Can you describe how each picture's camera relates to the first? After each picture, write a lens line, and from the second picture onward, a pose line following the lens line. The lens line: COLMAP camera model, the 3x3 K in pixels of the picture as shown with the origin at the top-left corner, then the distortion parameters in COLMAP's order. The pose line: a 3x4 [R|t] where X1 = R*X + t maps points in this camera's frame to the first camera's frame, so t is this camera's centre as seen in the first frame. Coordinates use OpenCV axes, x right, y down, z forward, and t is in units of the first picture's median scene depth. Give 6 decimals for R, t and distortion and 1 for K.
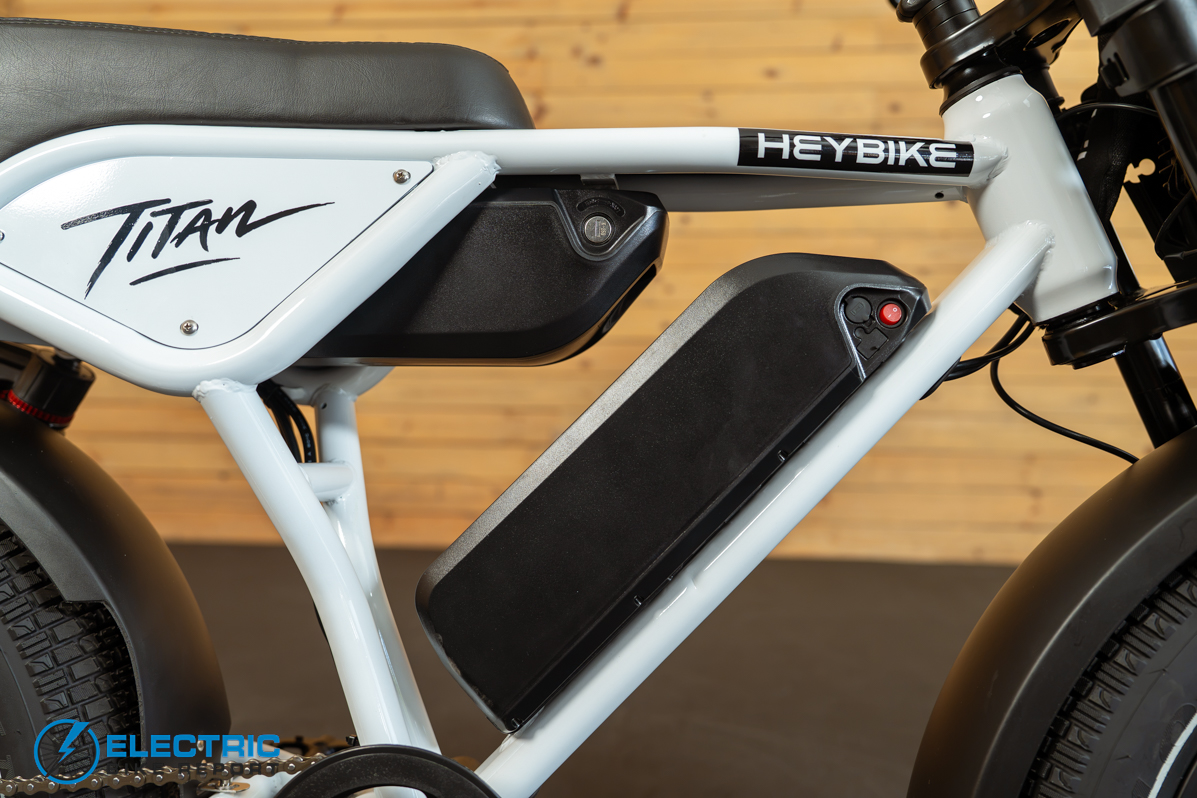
lens RADIAL K [[902.4, 0, 600.3], [0, 902.4, 400.4], [0, 0, 1]] dist [-0.003616, -0.000407]
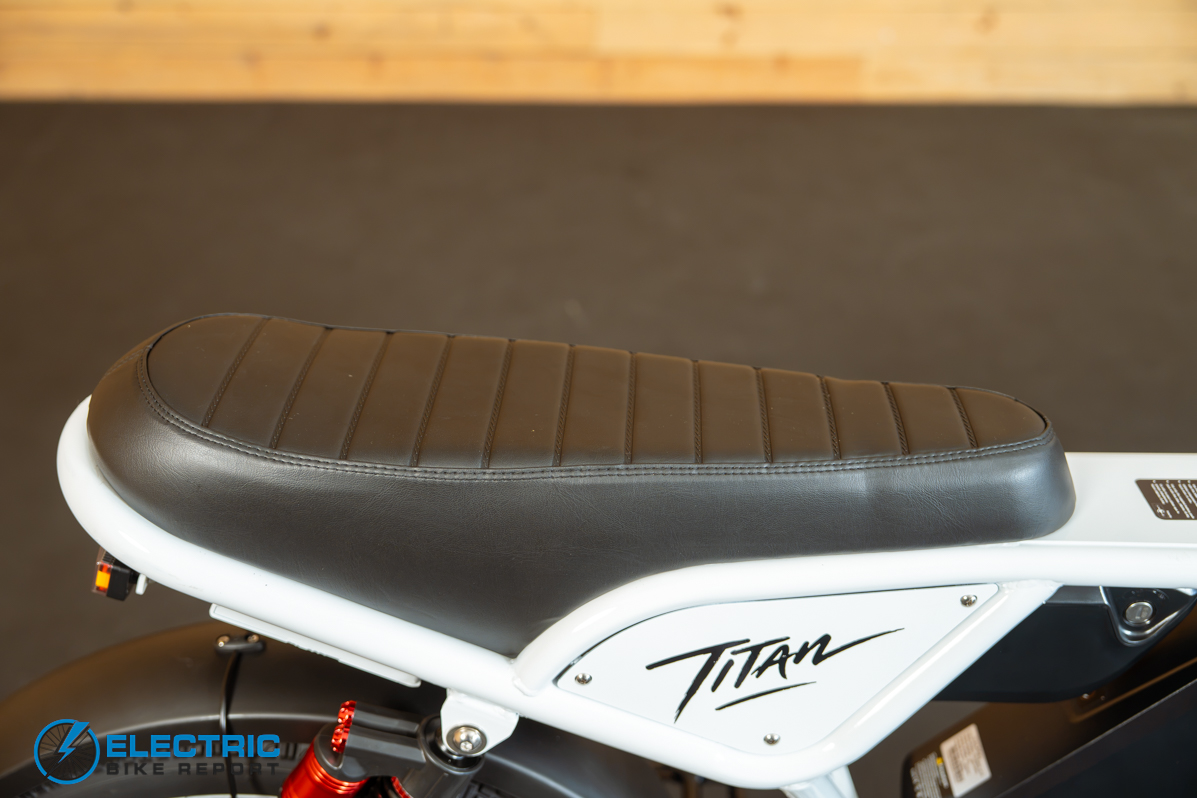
lens RADIAL K [[1311.7, 0, 603.9], [0, 1311.7, 397.8], [0, 0, 1]] dist [0.021606, 0.000000]
pose [[0.997750, -0.048487, 0.046312, -0.701310], [0.015067, 0.835177, 0.549775, -1.285734], [-0.065336, -0.547840, 0.834028, -0.090420]]
